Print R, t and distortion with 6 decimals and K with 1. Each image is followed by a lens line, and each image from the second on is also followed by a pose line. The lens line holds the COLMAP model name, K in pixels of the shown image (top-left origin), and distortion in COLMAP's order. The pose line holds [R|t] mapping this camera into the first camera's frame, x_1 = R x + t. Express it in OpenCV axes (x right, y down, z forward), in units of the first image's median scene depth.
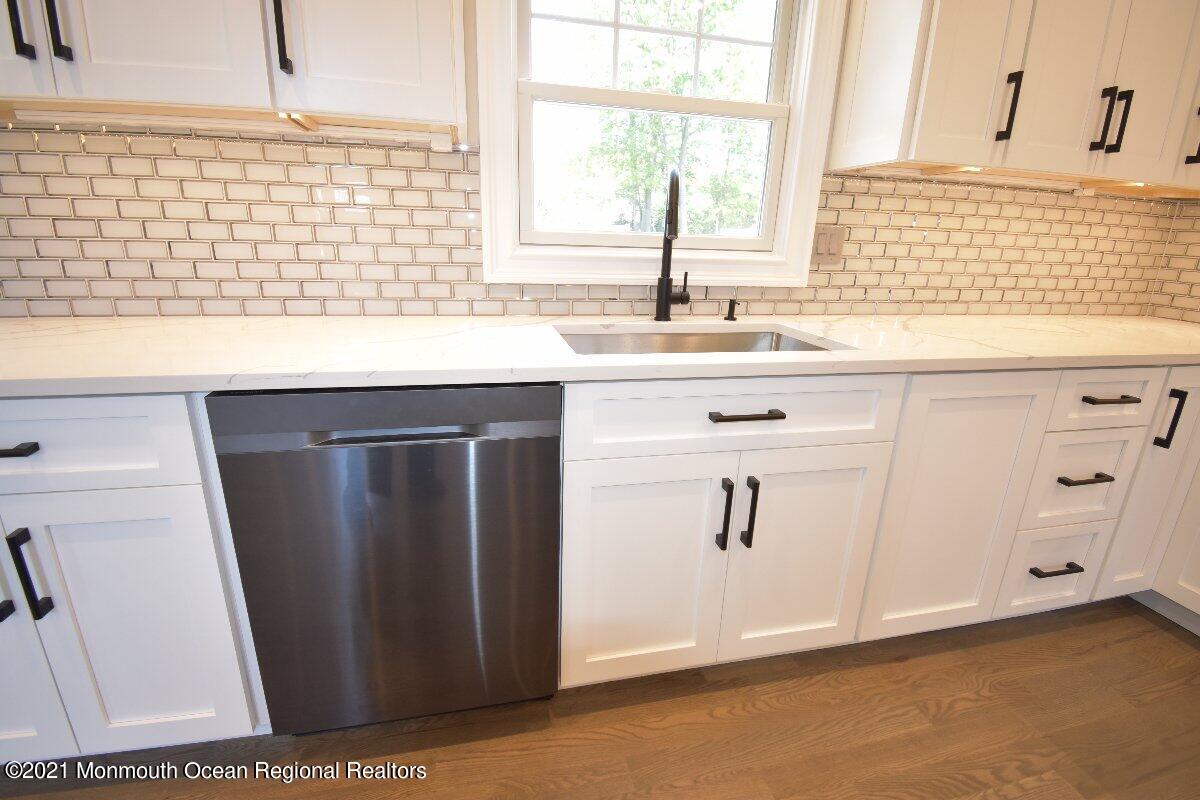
lens RADIAL K [[533.9, 0, 600.7], [0, 533.9, 397.1], [0, 0, 1]] dist [0.023282, -0.028536]
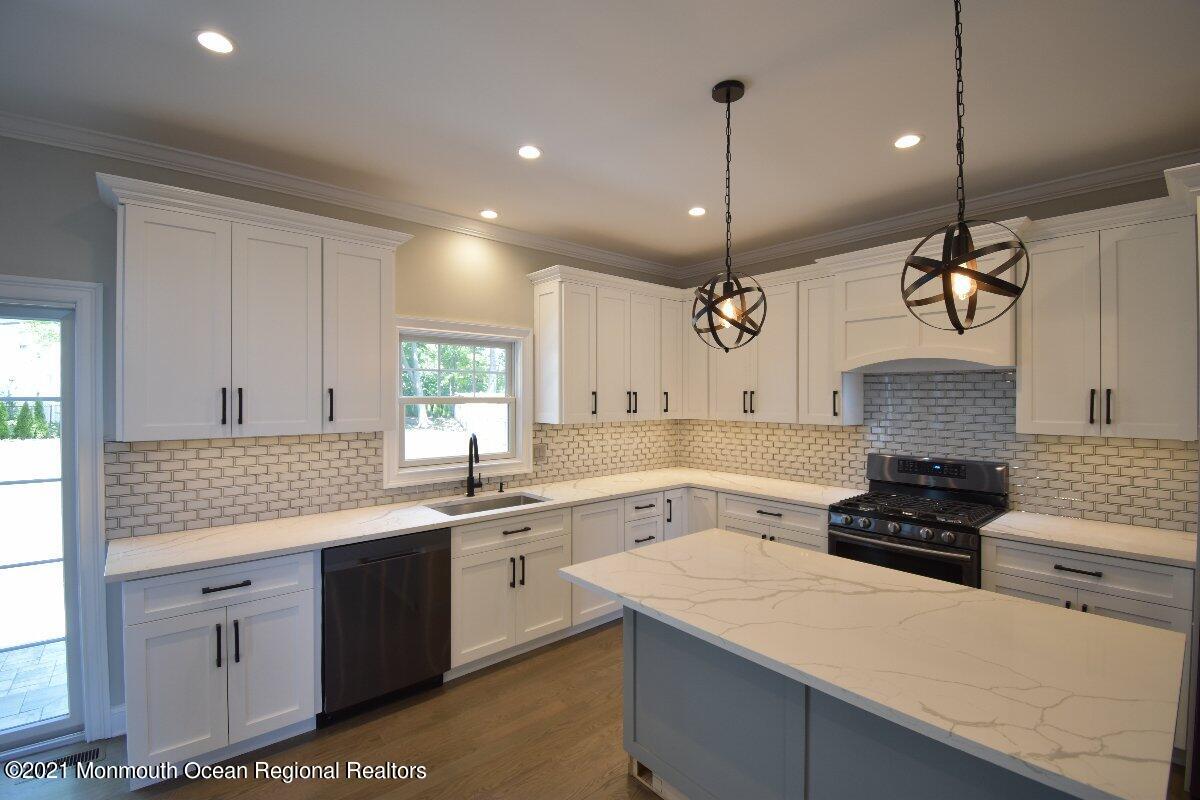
lens RADIAL K [[533.9, 0, 600.7], [0, 533.9, 397.1], [0, 0, 1]] dist [0.023282, -0.028536]
pose [[0.884827, -0.033522, 0.464711, -0.426079], [0.161620, 0.957560, -0.238657, 0.075057], [-0.436989, 0.286277, 0.852694, -1.223261]]
